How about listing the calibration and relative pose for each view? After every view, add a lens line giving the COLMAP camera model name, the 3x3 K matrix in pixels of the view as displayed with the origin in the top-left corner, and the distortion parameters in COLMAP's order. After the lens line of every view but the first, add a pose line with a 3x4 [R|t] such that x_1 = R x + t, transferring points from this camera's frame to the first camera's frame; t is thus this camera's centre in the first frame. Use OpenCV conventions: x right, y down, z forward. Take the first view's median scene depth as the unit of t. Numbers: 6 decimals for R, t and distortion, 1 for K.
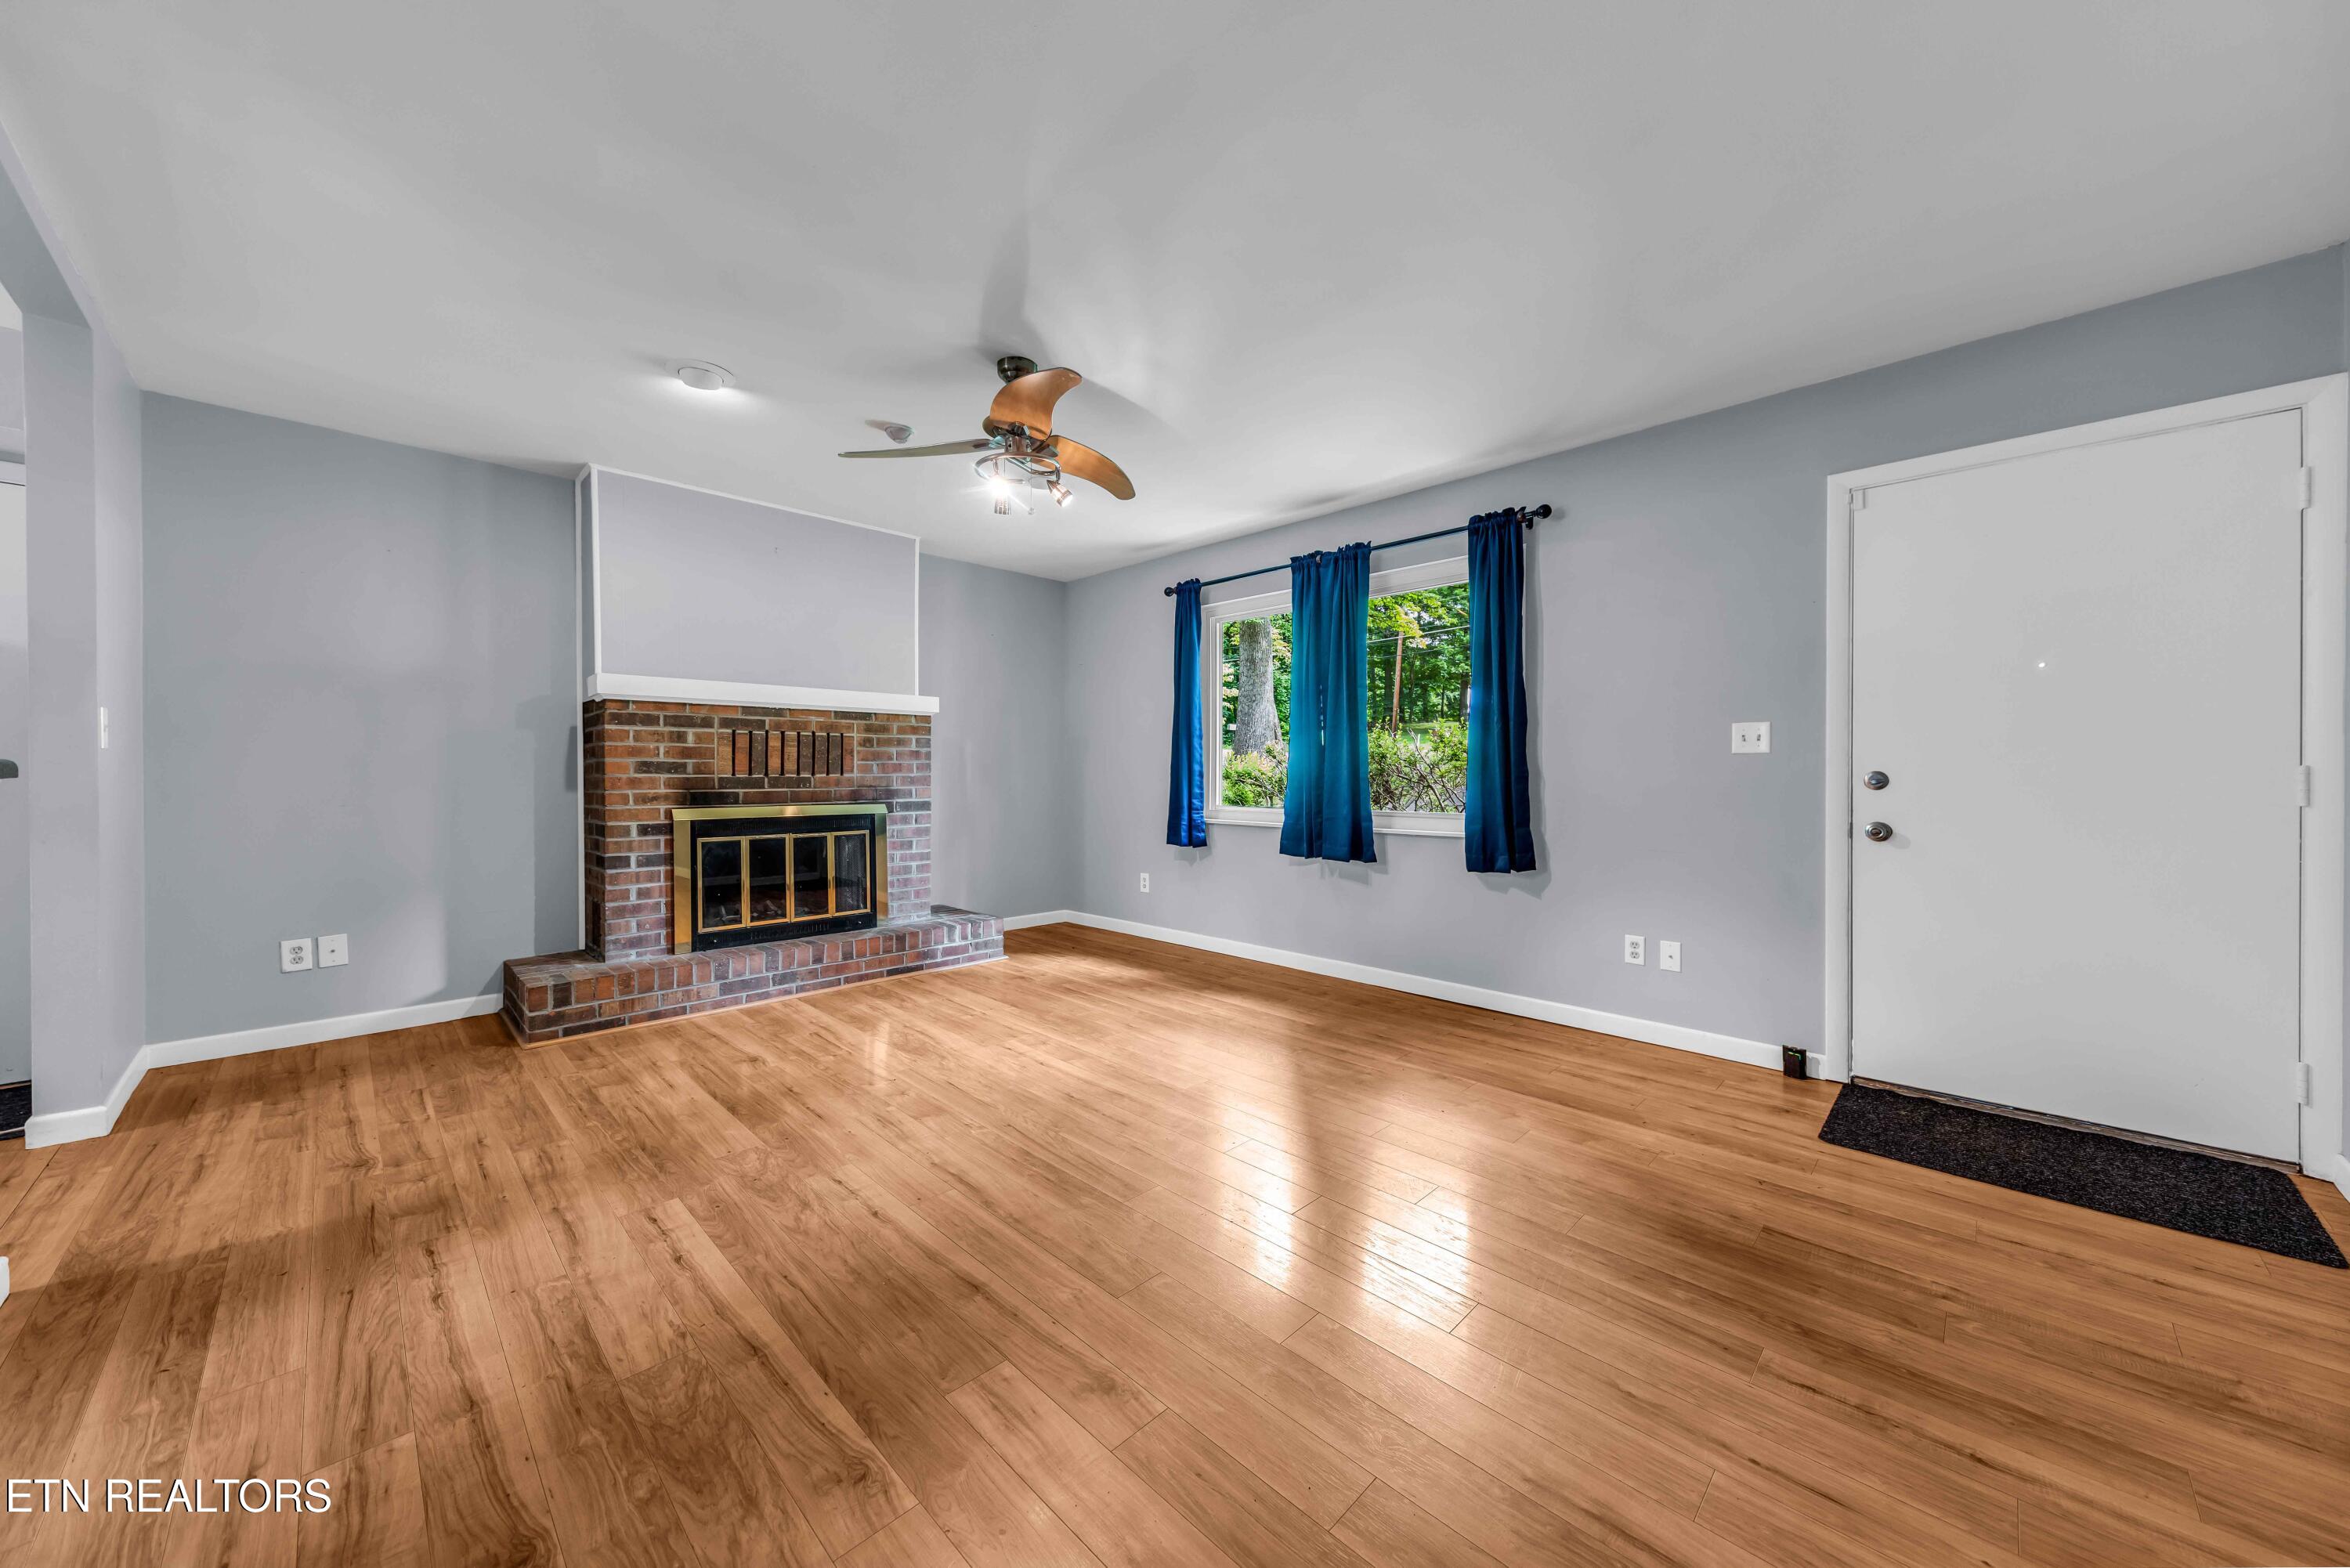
lens RADIAL K [[824.9, 0, 1155.8], [0, 824.9, 788.7], [0, 0, 1]] dist [0.013436, -0.001149]
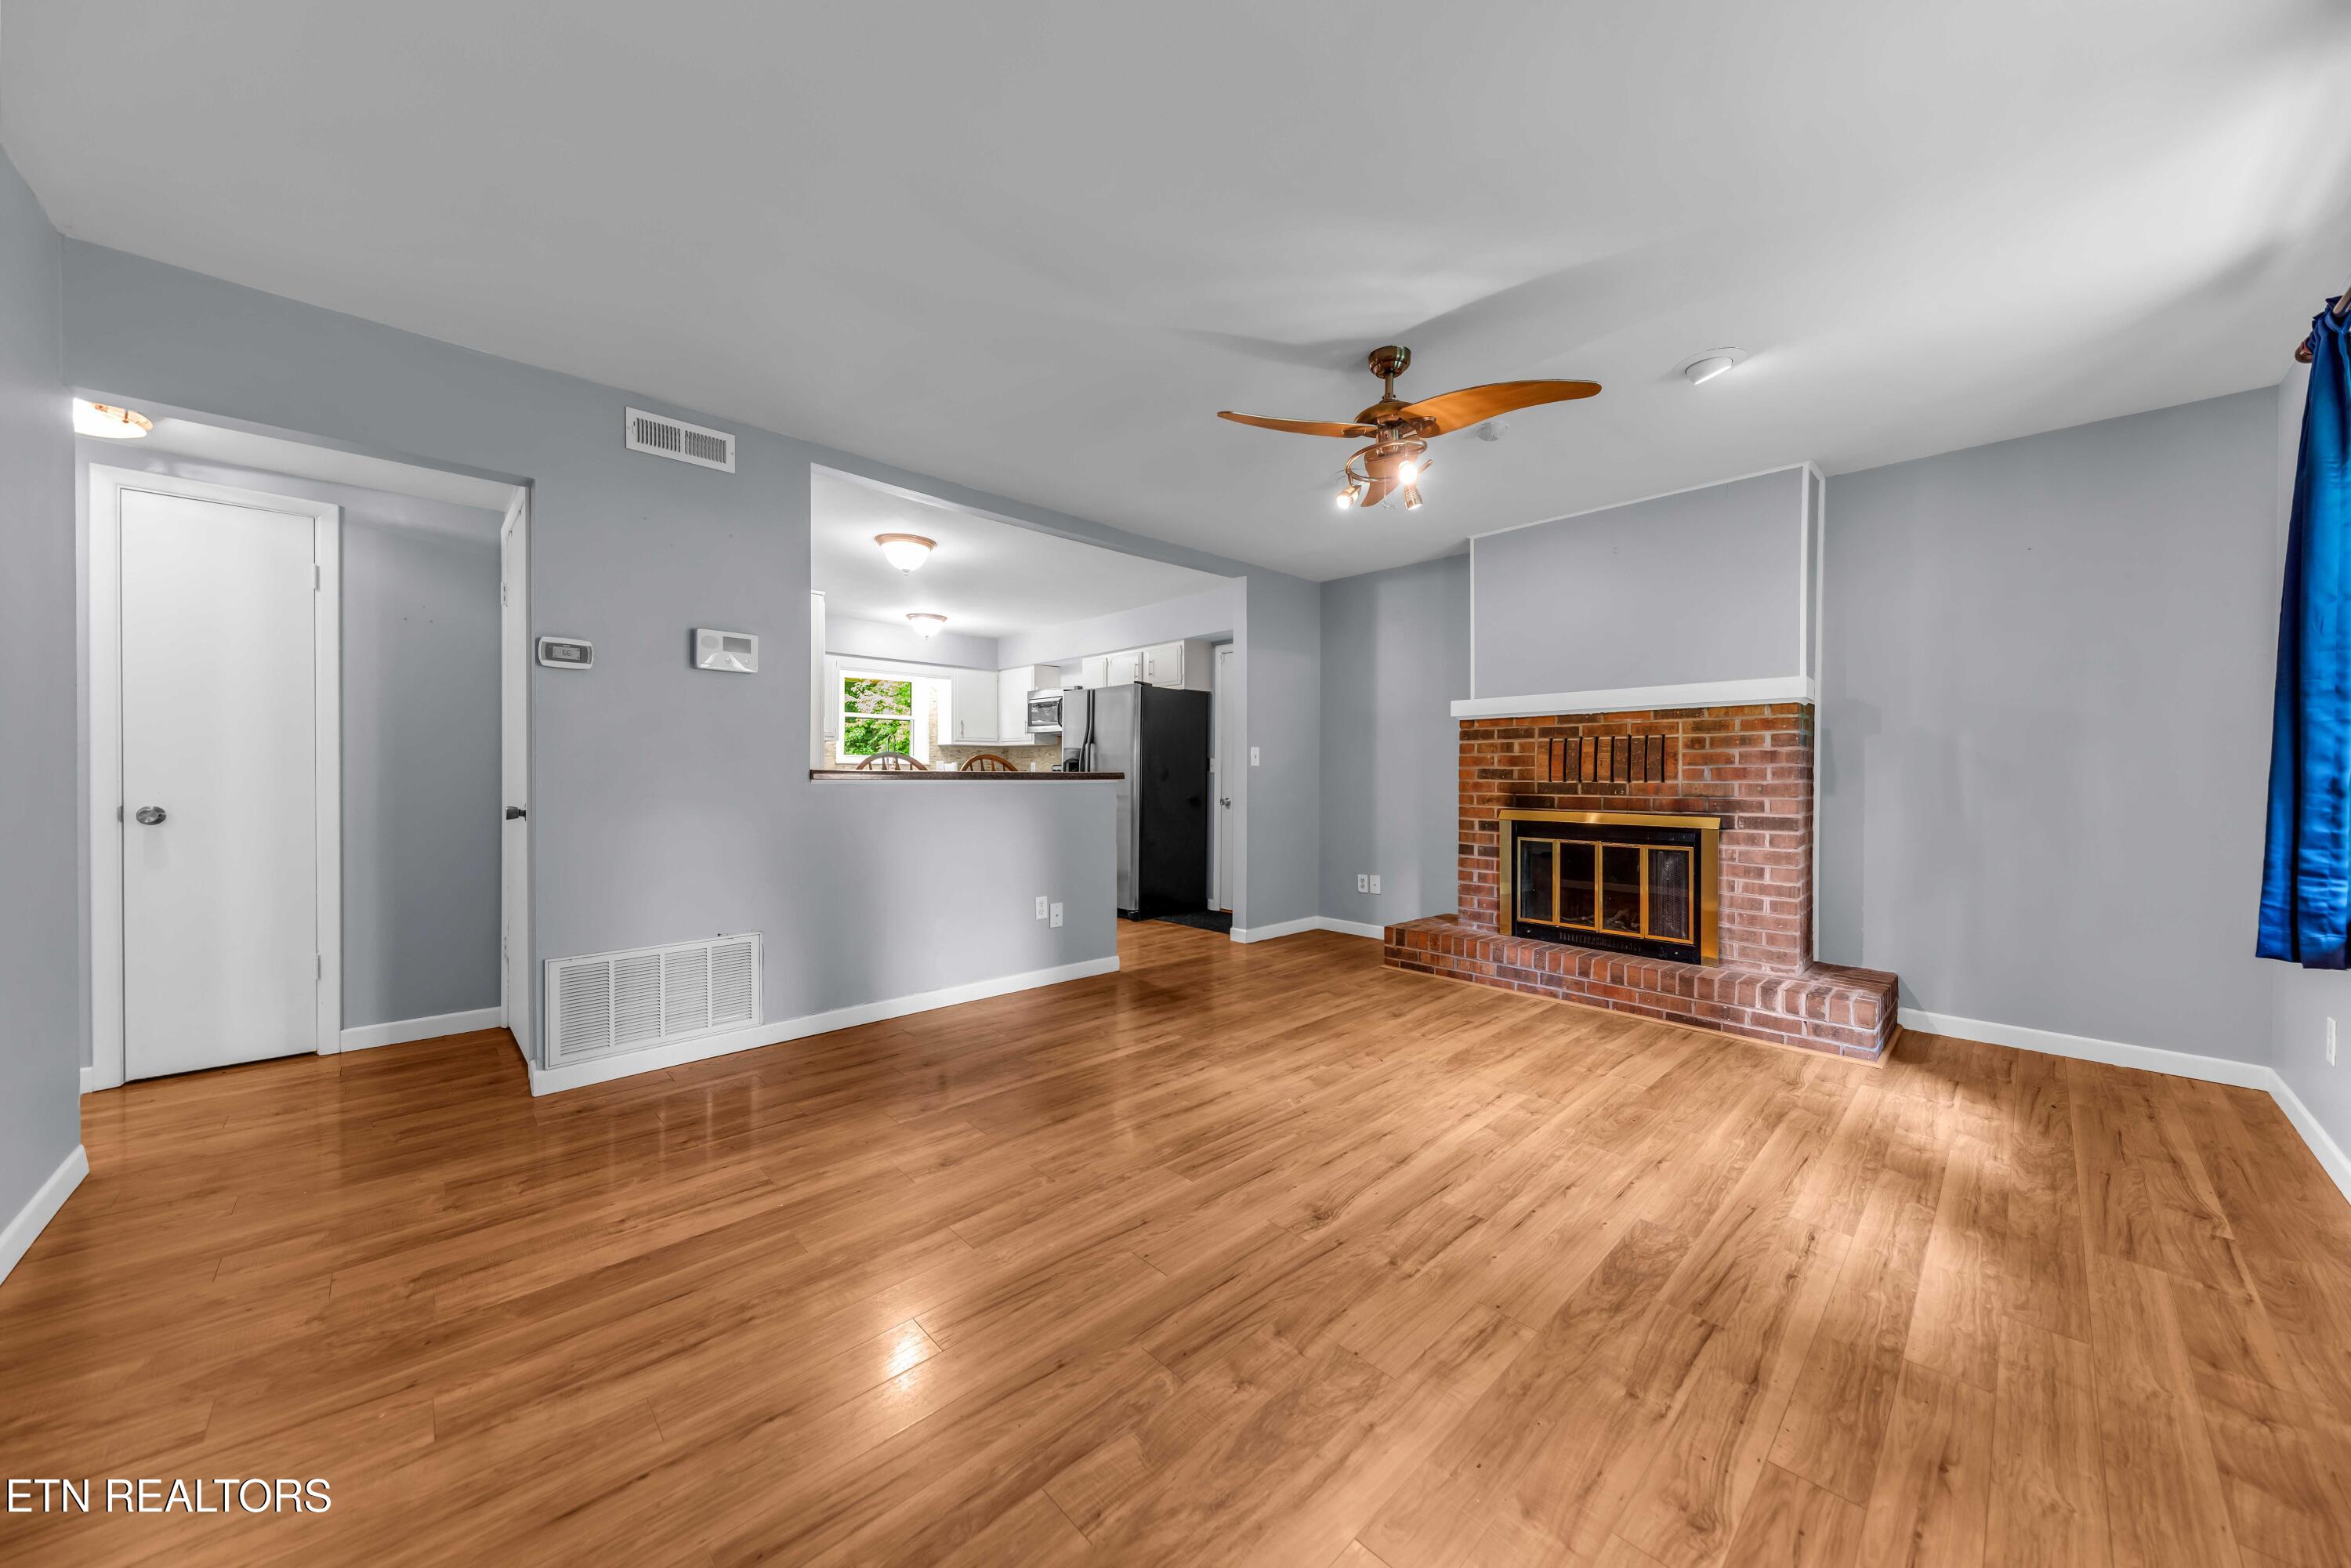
lens RADIAL K [[825.3, 0, 1193.0], [0, 825.3, 801.4], [0, 0, 1]] dist [0.013436, -0.001149]
pose [[-0.014210, 0.033719, -0.999330, 0.614798], [-0.020189, 0.999218, 0.034002, -0.018808], [0.999695, 0.020659, -0.013518, 0.605620]]
